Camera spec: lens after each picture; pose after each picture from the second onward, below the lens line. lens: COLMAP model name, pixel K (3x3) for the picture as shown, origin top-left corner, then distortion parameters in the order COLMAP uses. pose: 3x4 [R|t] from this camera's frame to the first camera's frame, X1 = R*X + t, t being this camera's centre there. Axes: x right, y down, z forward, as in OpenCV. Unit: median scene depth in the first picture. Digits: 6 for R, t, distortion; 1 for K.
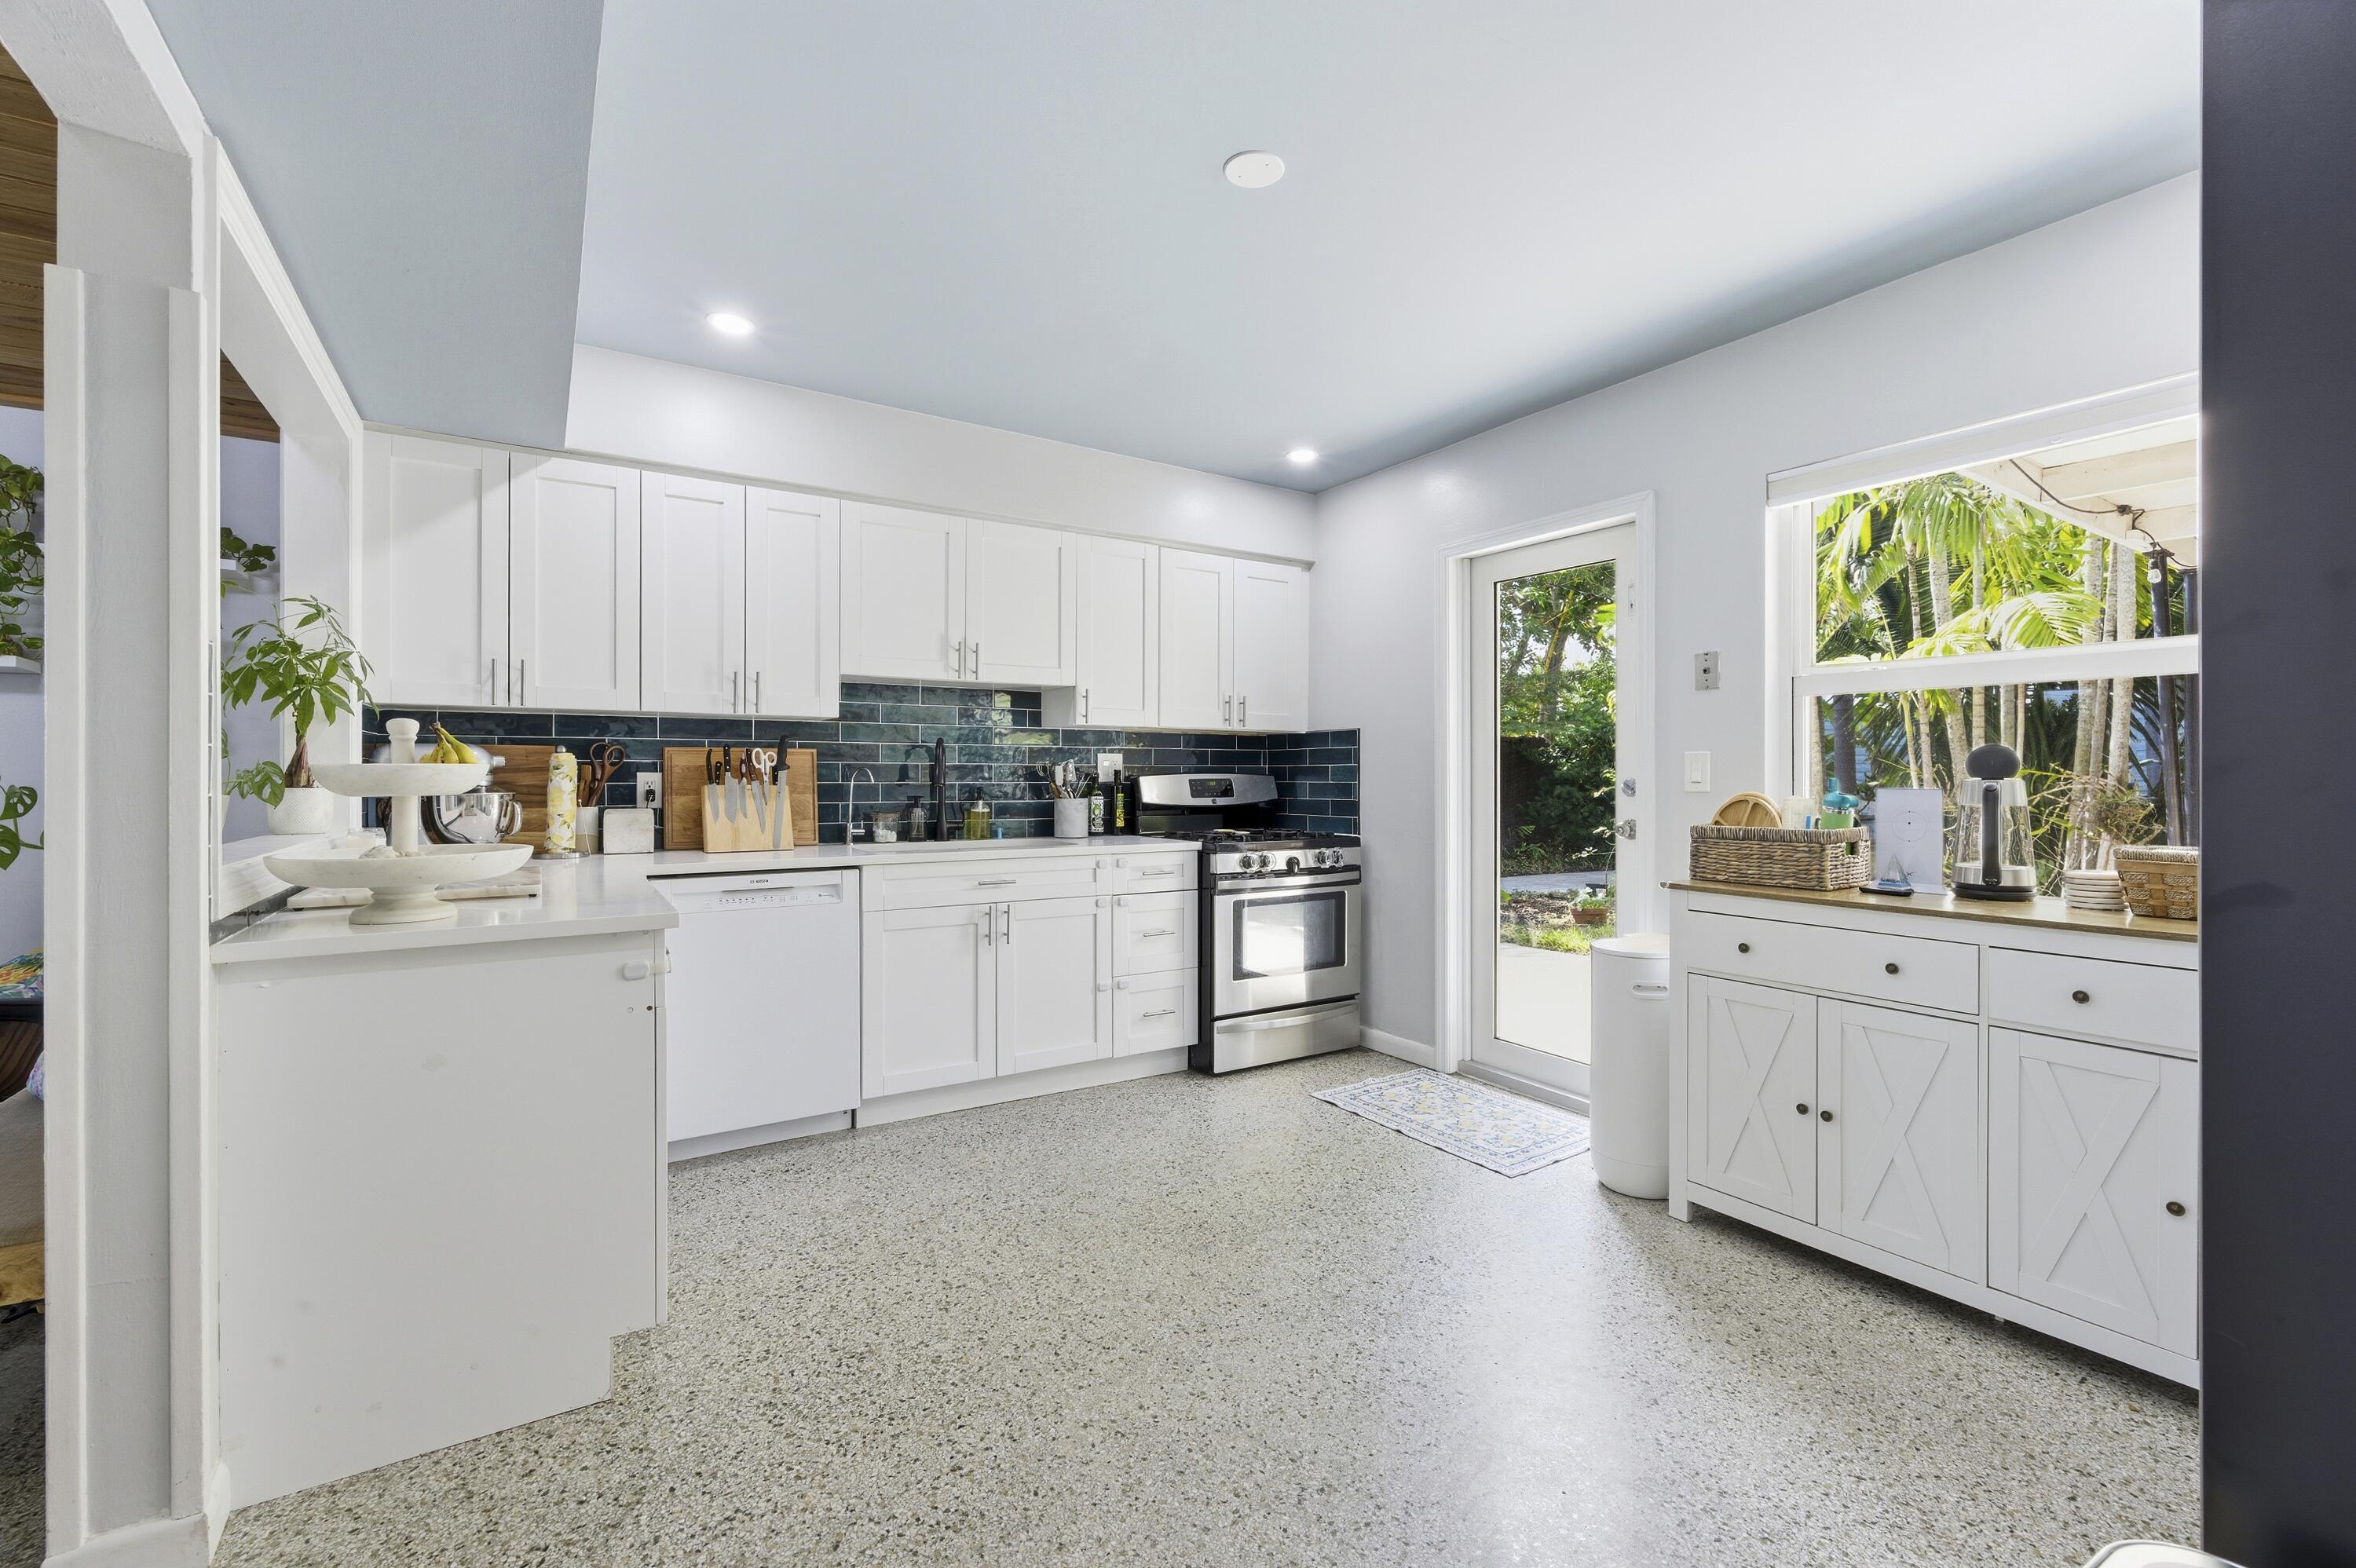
lens RADIAL K [[1027.9, 0, 1175.7], [0, 1027.9, 760.9], [0, 0, 1]] dist [-0.000056, 0.000439]
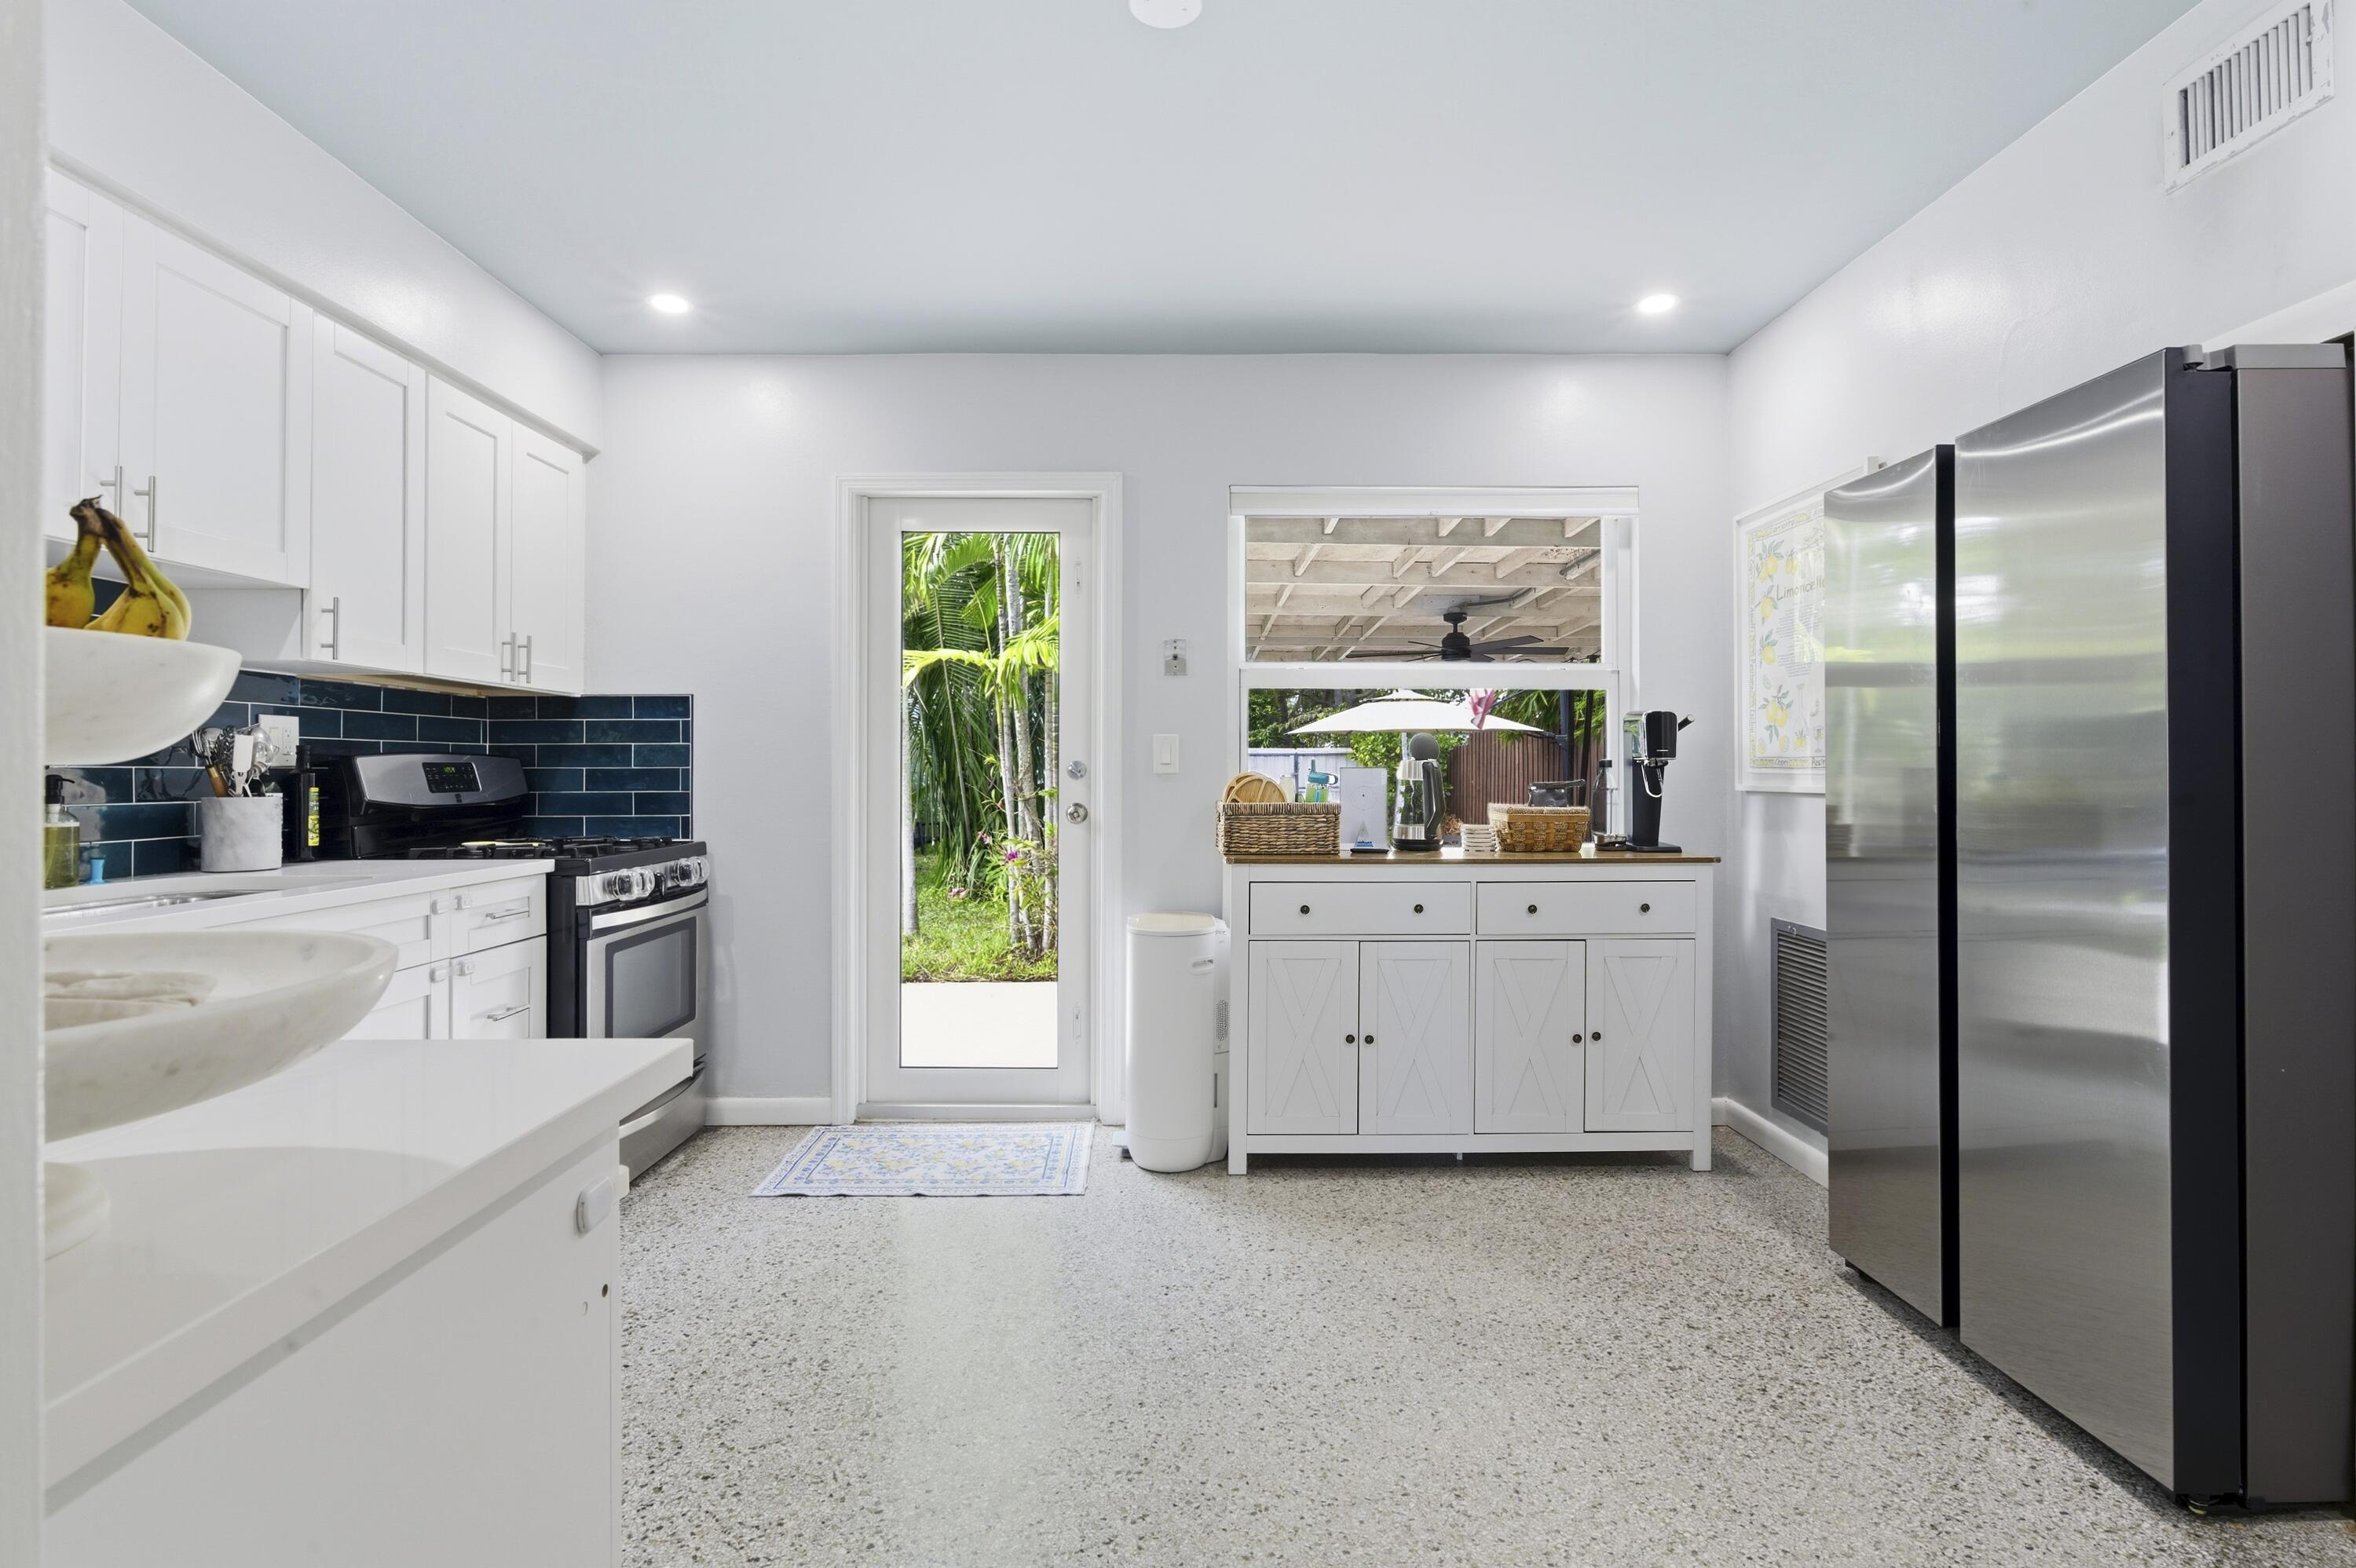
lens RADIAL K [[1186.7, 0, 1203.9], [0, 1186.7, 760.8], [0, 0, 1]] dist [-0.003198, -0.000239]
pose [[0.507963, 0.006259, 0.861356, -0.406061], [-0.010660, 0.999943, -0.000979, 0.014408], [-0.861313, -0.008685, 0.508000, 0.285898]]
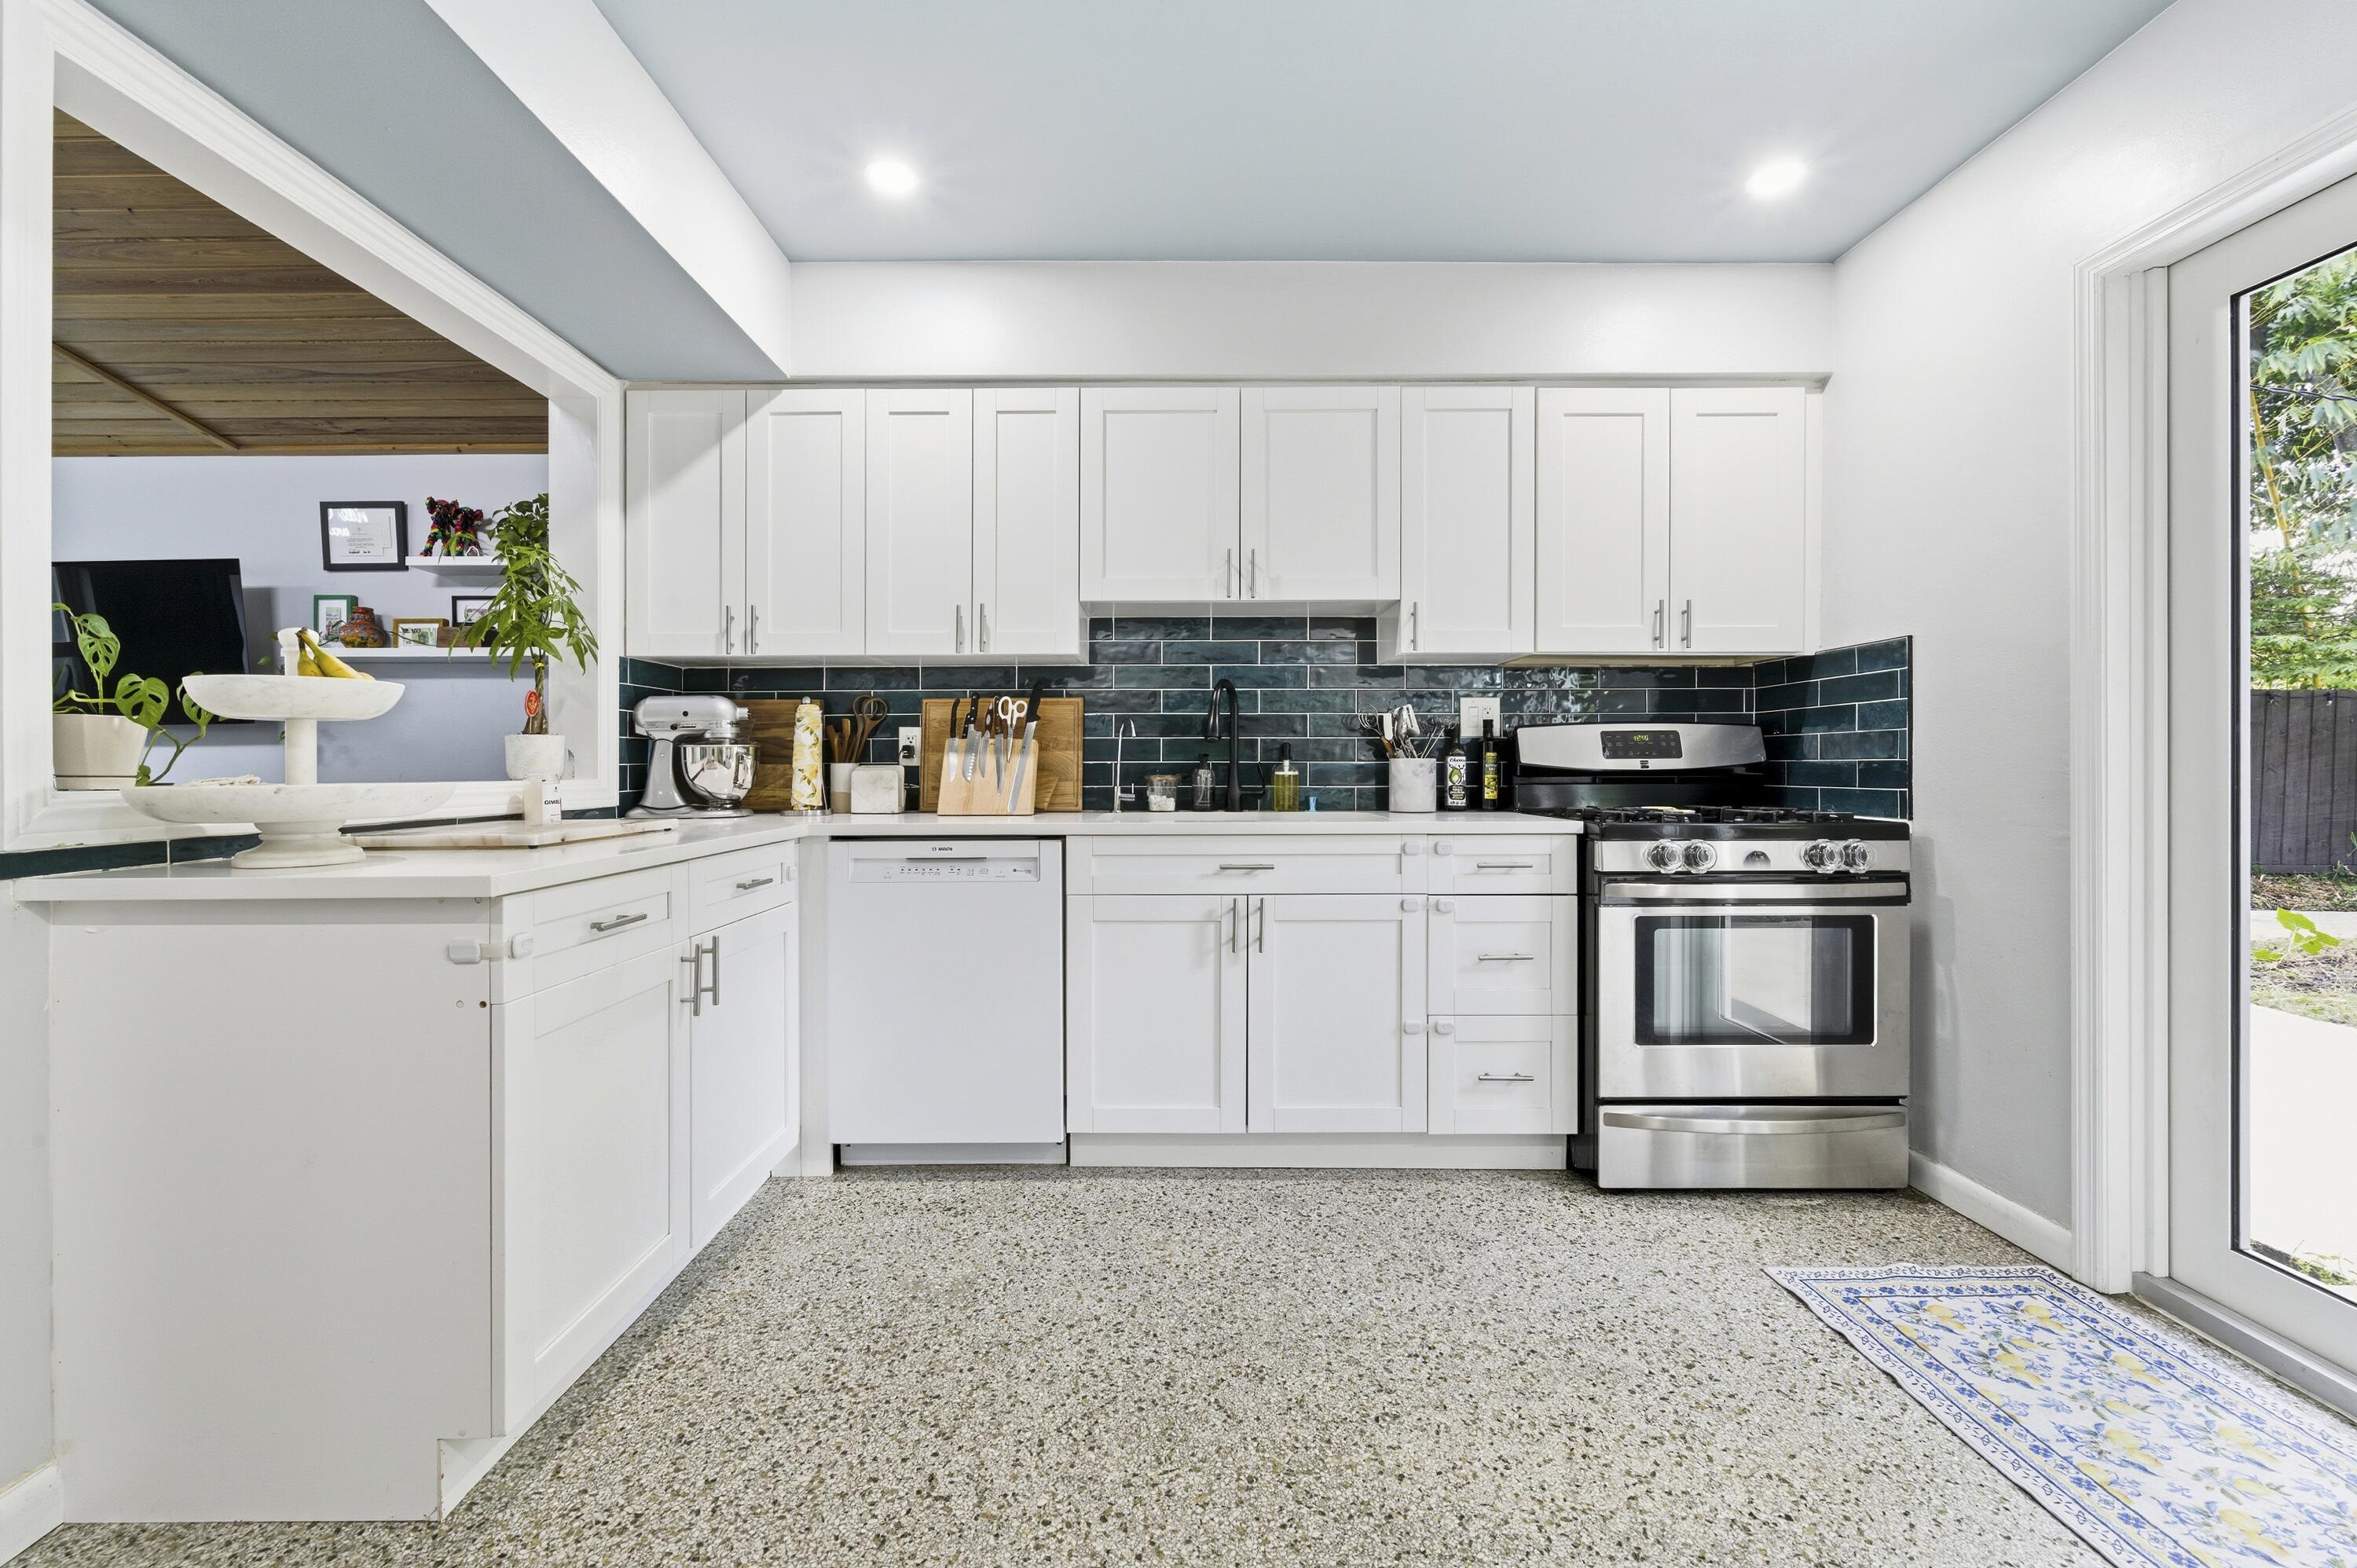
lens RADIAL K [[986.5, 0, 1168.4], [0, 986.5, 761.2], [0, 0, 1]] dist [0.000350, 0.000115]
pose [[0.839621, -0.005676, -0.543143, 0.144344], [0.010600, 0.999926, 0.005936, 0.034988], [0.543069, -0.010742, 0.839619, 0.346331]]
